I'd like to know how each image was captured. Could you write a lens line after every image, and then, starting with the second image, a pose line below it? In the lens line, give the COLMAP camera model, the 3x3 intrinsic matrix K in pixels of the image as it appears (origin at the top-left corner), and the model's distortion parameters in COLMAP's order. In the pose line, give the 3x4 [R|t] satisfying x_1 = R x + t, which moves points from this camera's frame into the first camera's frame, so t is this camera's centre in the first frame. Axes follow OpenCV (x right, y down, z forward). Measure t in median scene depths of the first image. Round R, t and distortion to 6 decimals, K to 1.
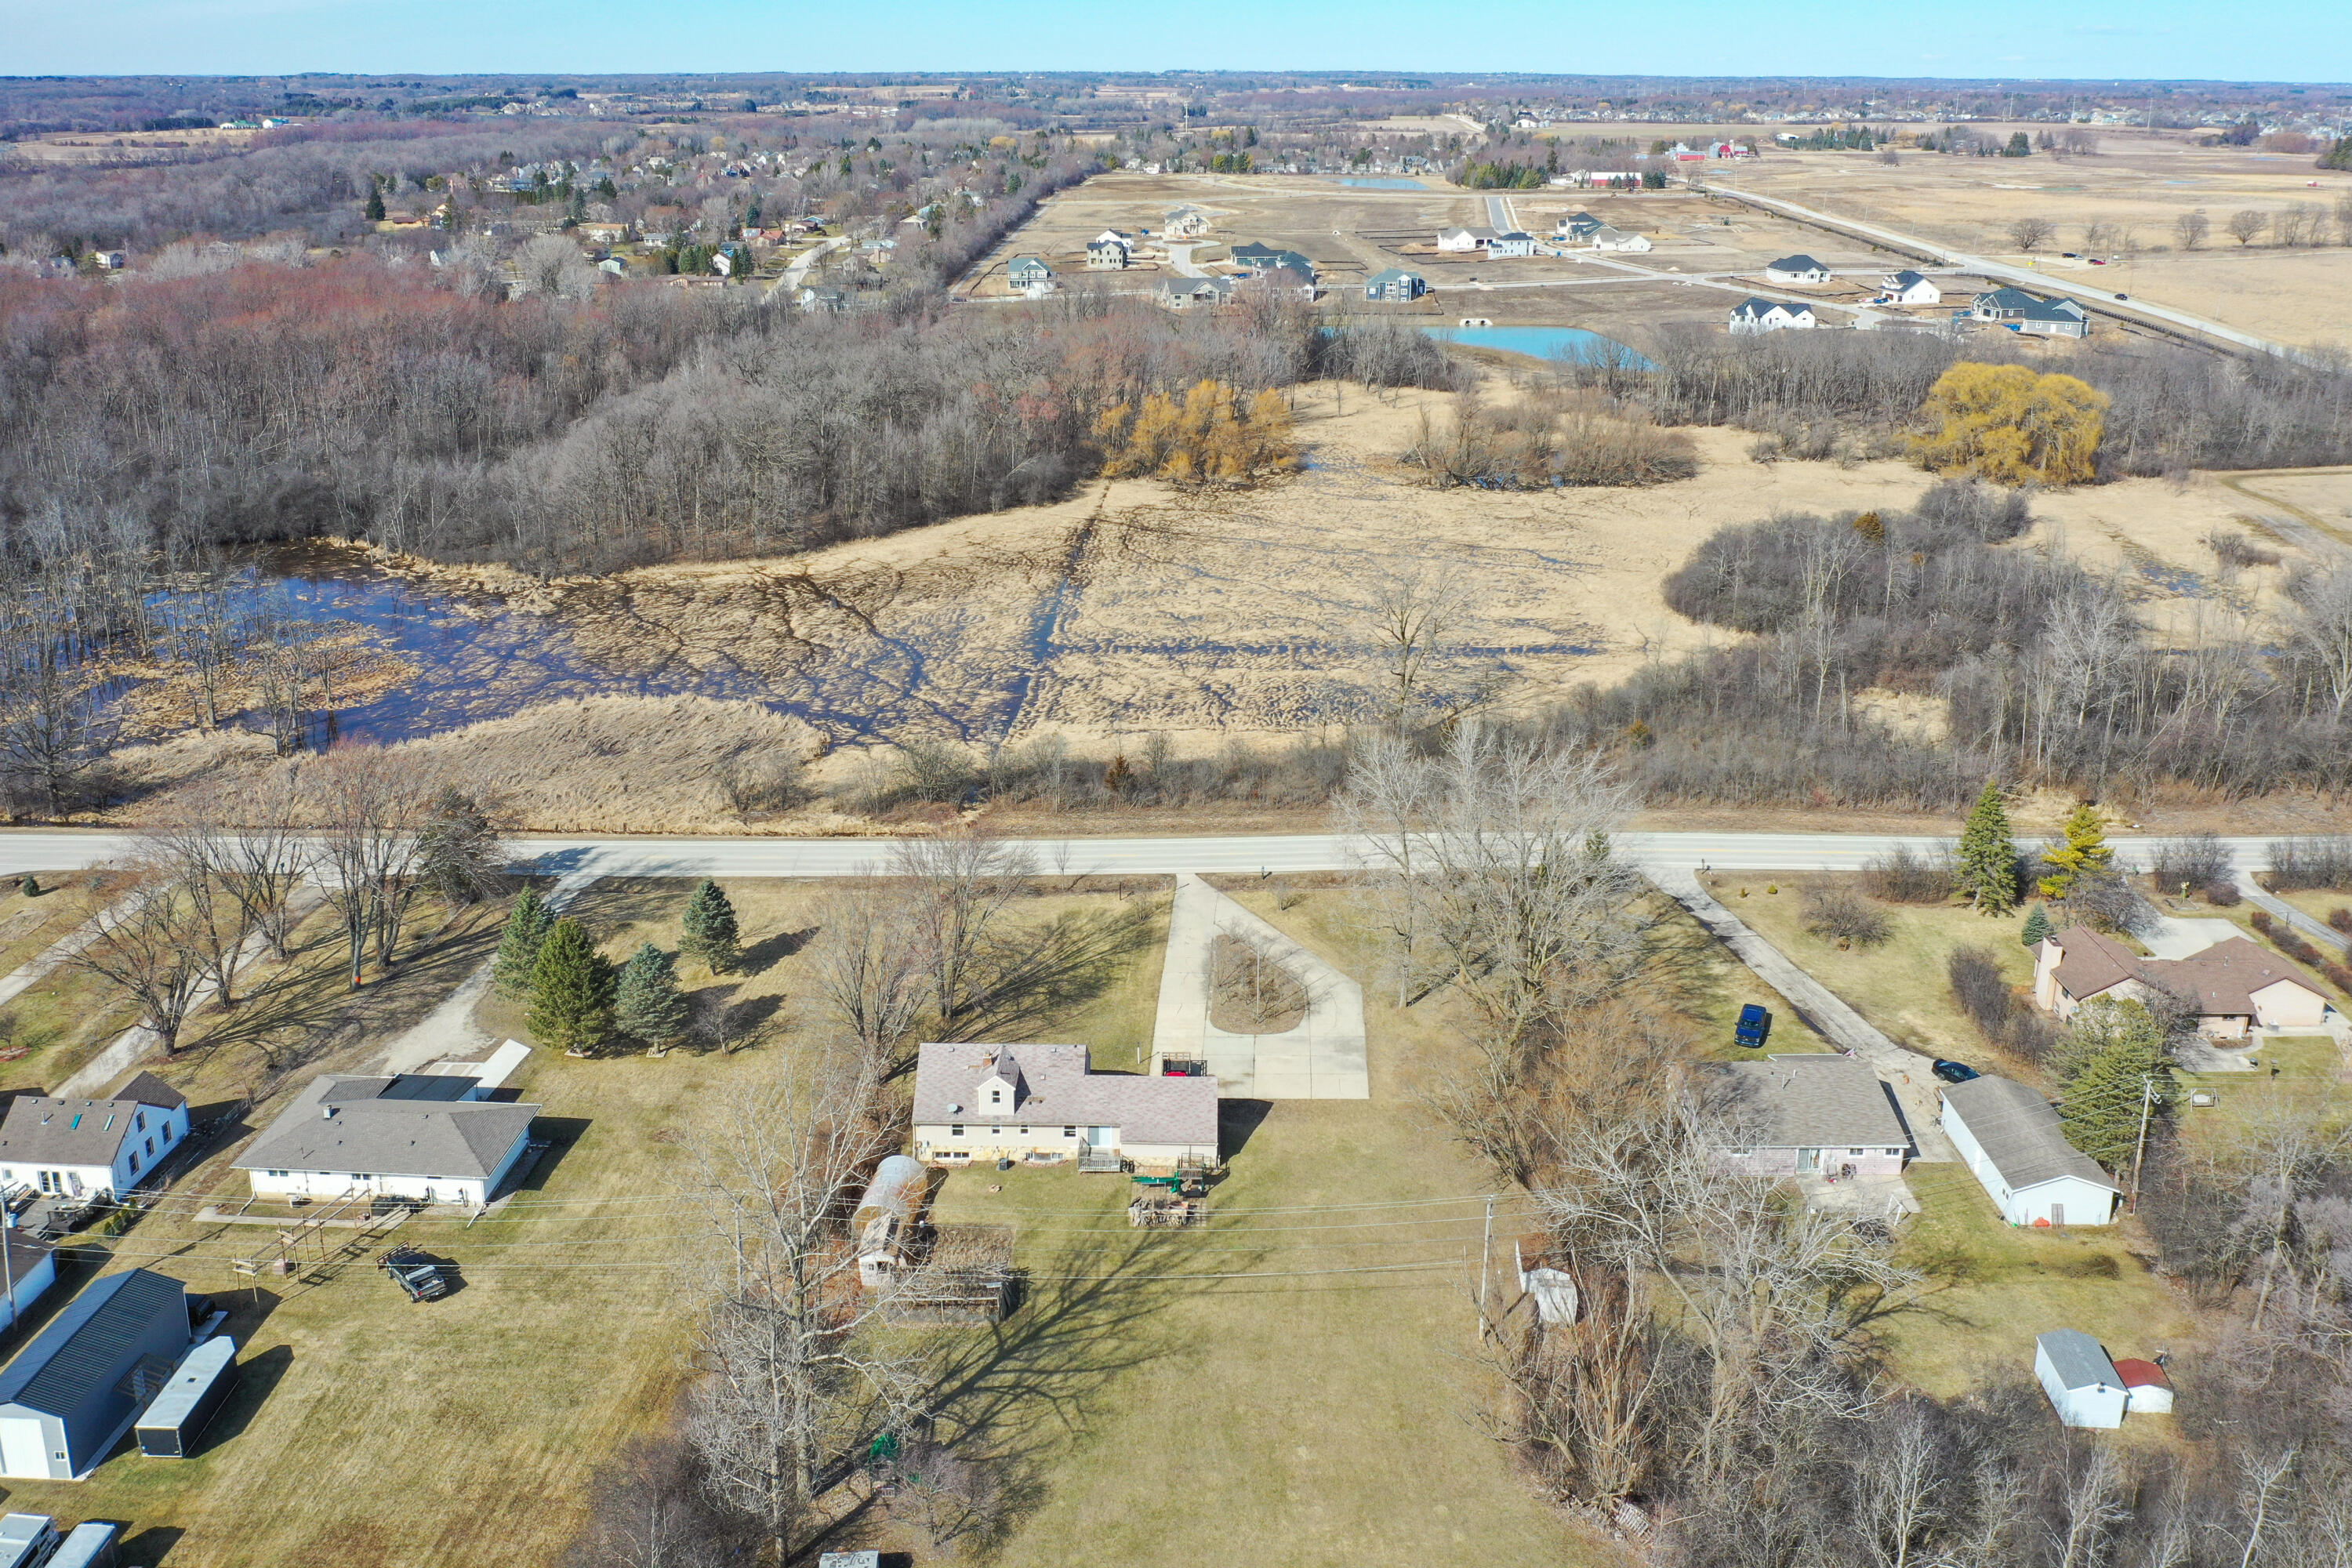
lens RADIAL K [[1924.1, 0, 1176.0], [0, 1924.1, 784.0], [0, 0, 1]] dist [-0.010446, 0.000765]
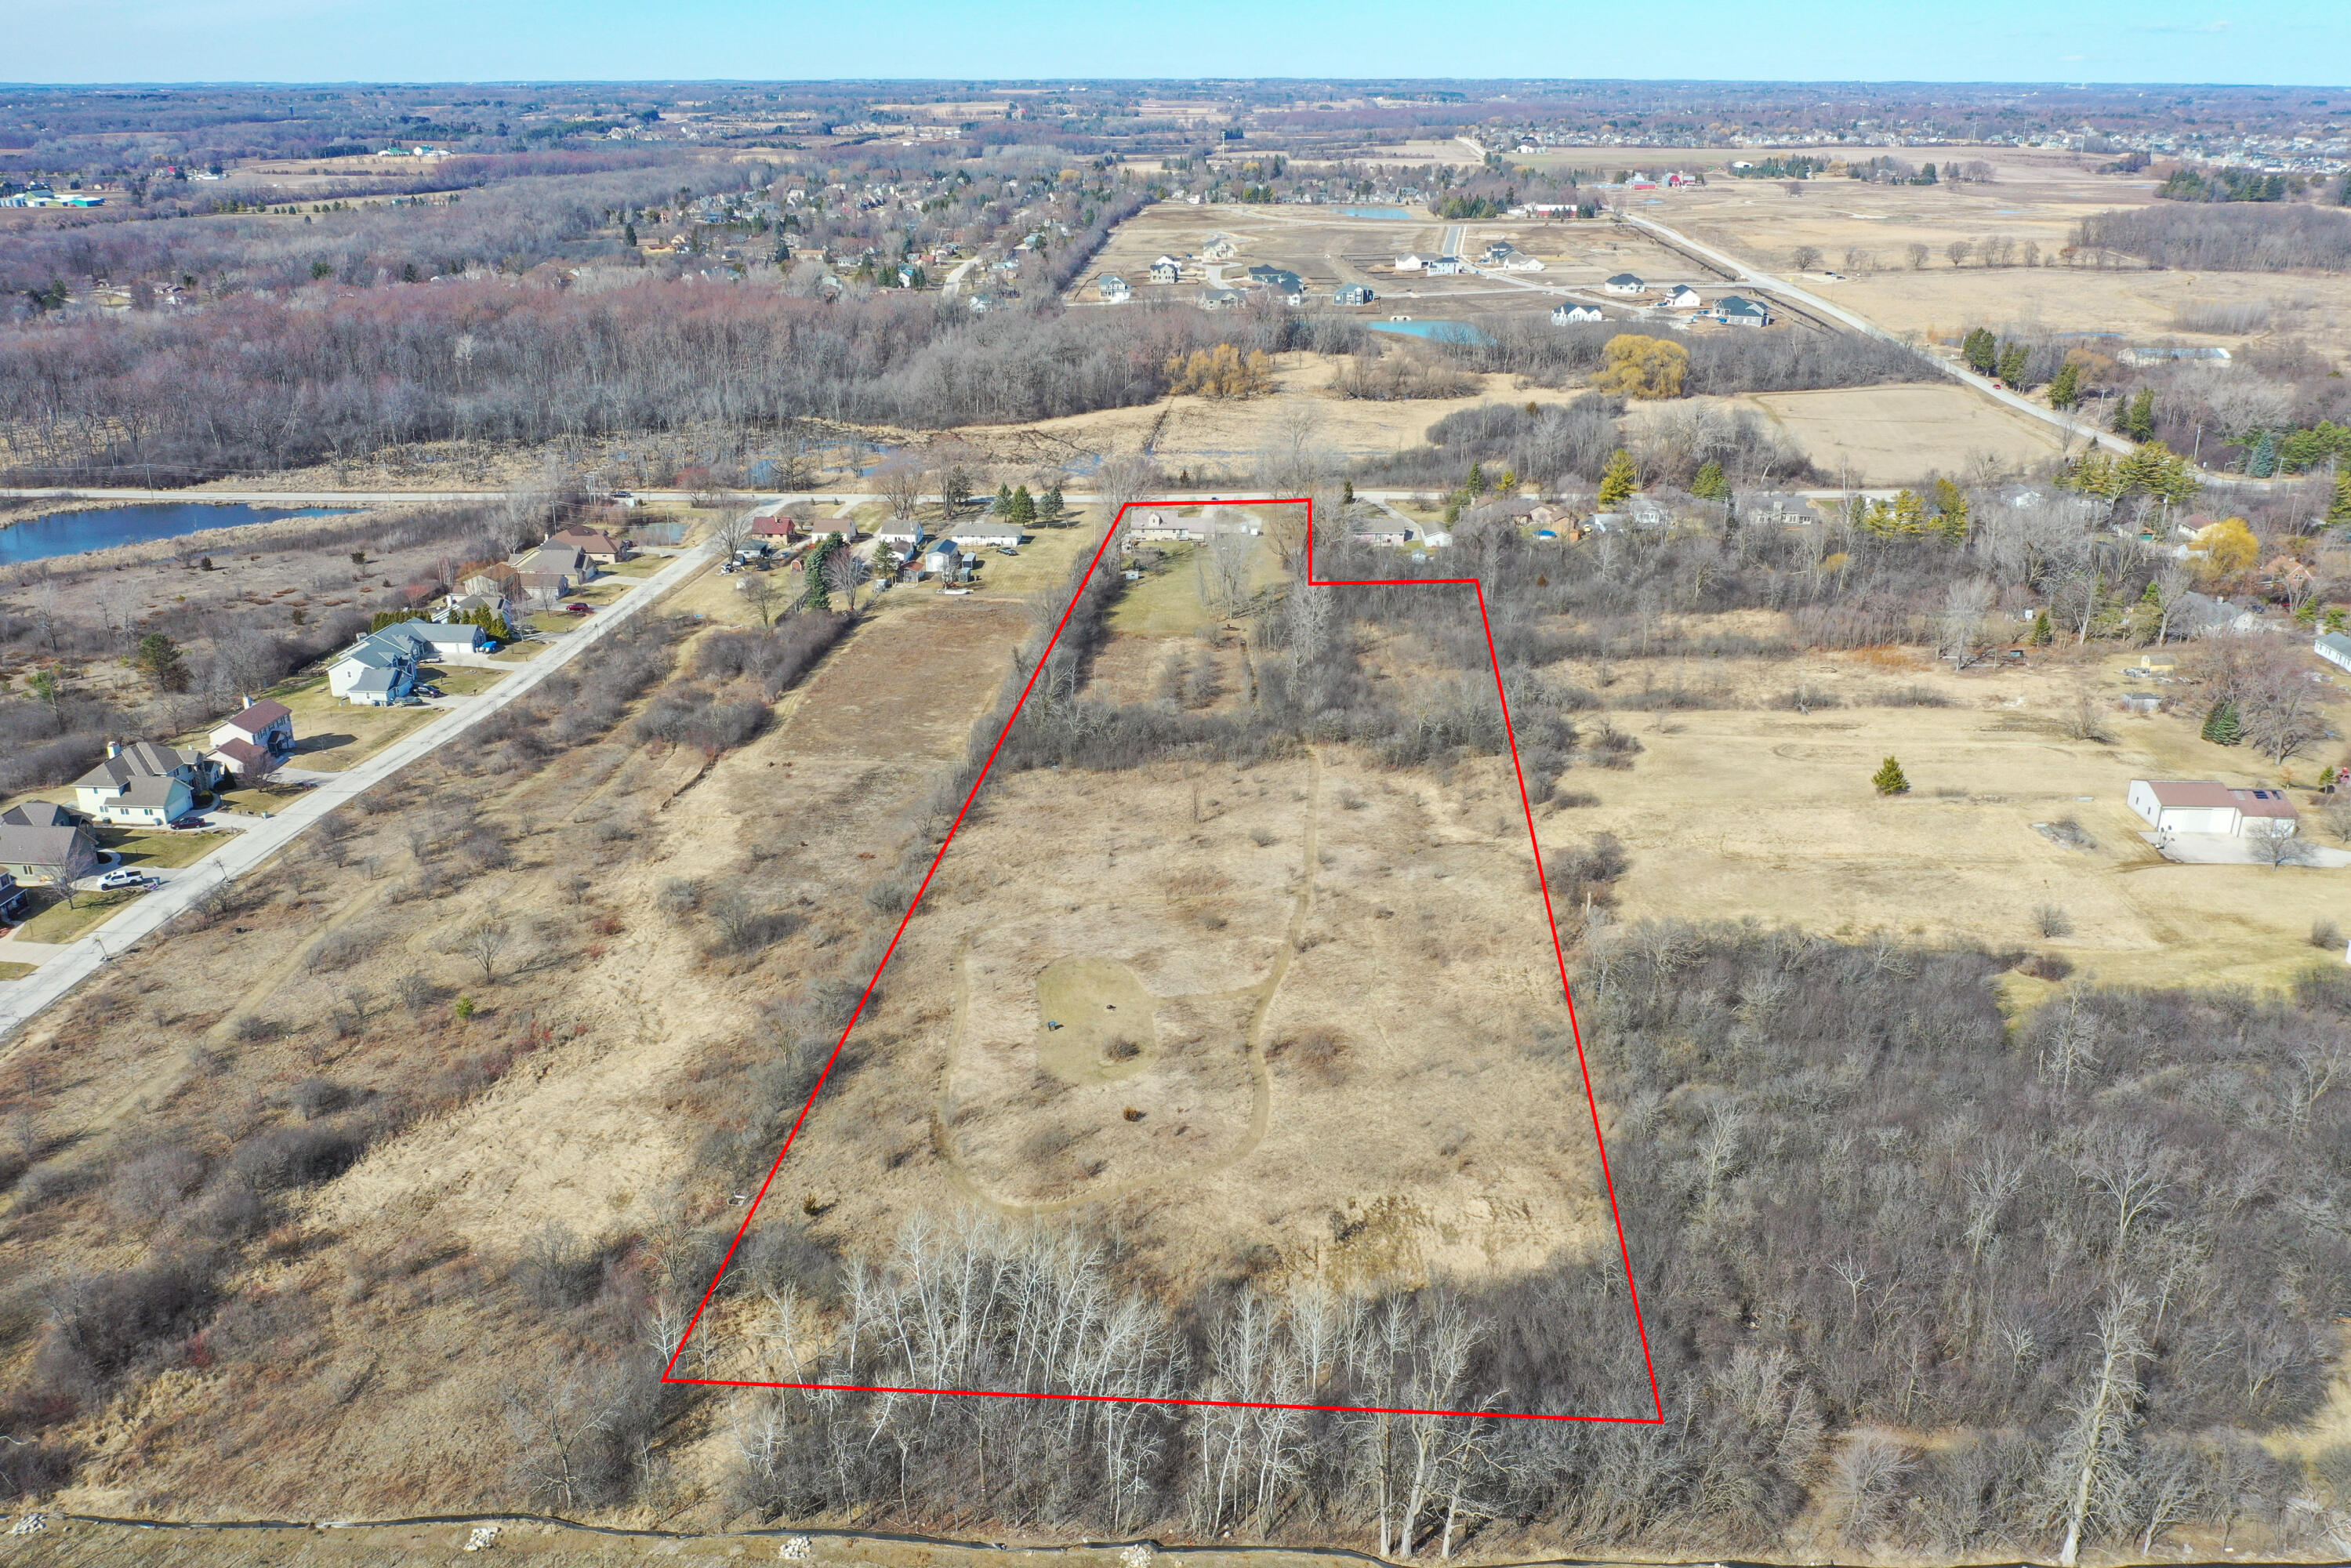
lens RADIAL K [[1825.3, 0, 1175.5], [0, 1825.3, 784.0], [0, 0, 1]] dist [-0.007249, -0.013935]
pose [[0.999786, 0.005379, -0.019975, 0.011582], [-0.005191, 0.999942, 0.009420, 0.401236], [0.020025, -0.009314, 0.999756, -1.565832]]
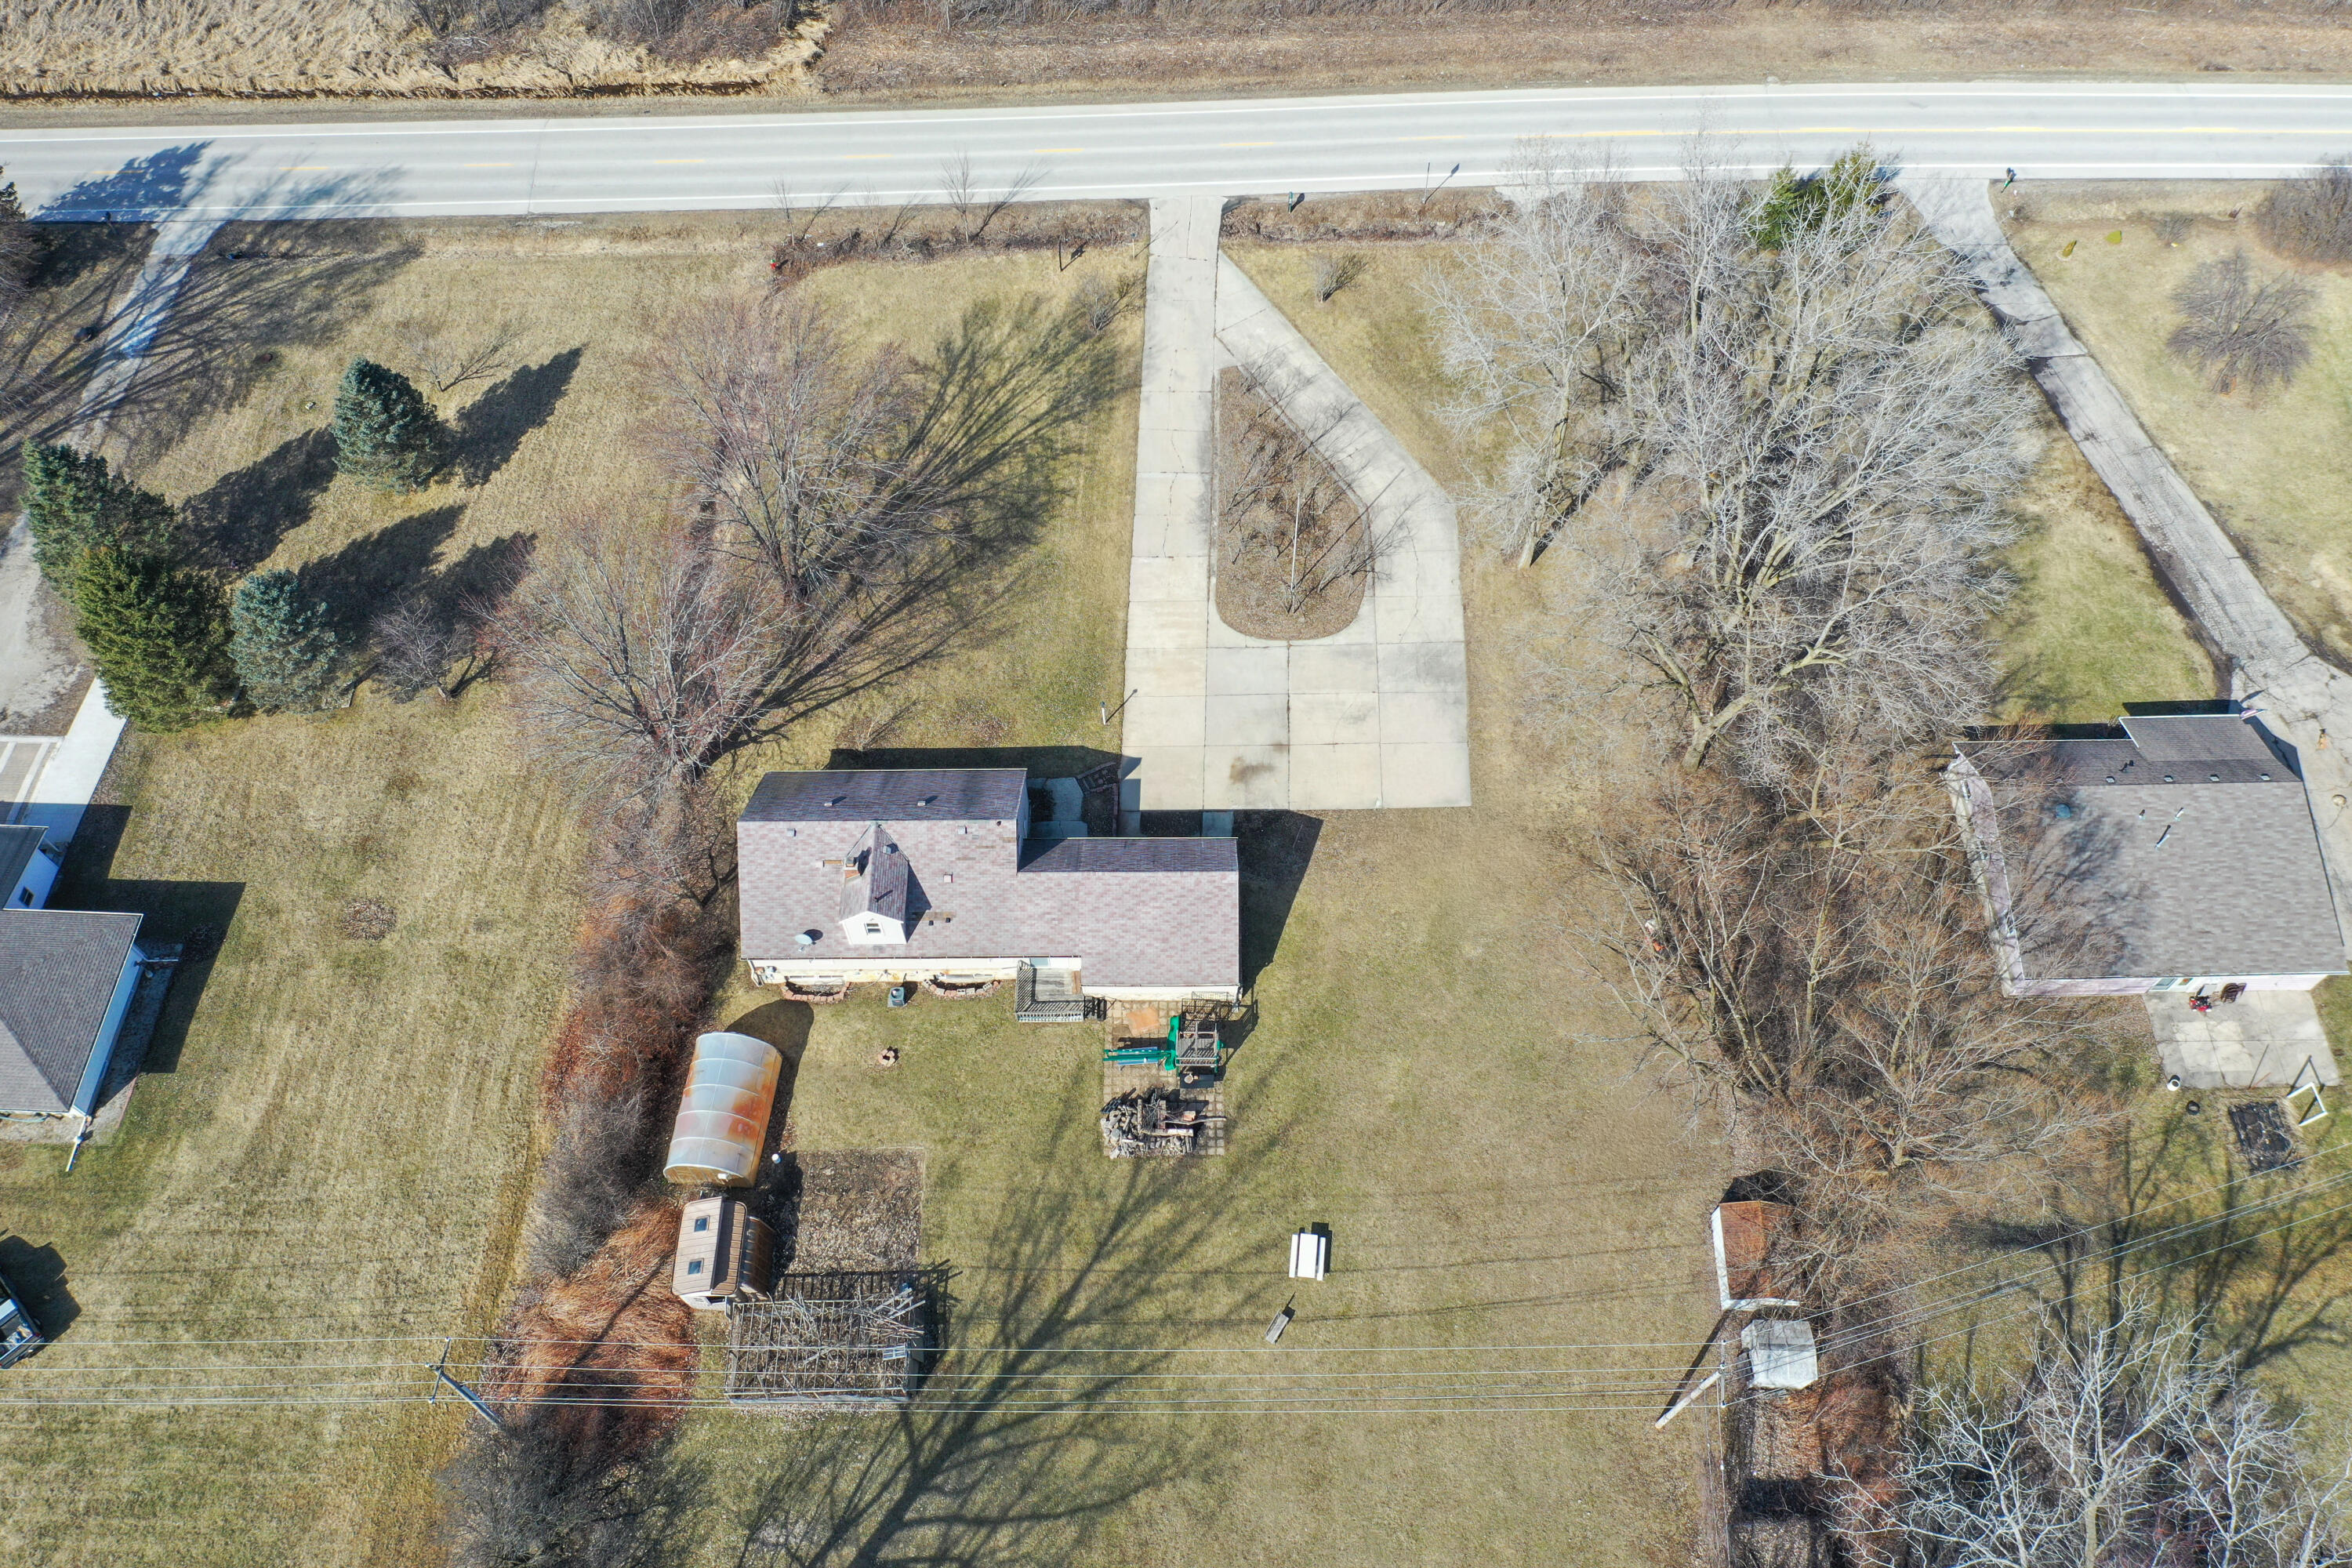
lens RADIAL K [[1826.0, 0, 1176.0], [0, 1826.0, 784.0], [0, 0, 1]] dist [-0.007249, -0.013935]
pose [[0.999571, -0.028397, 0.007219, -0.000863], [0.017823, 0.784823, 0.619464, -0.157810], [-0.023256, -0.619070, 0.784992, 0.396824]]
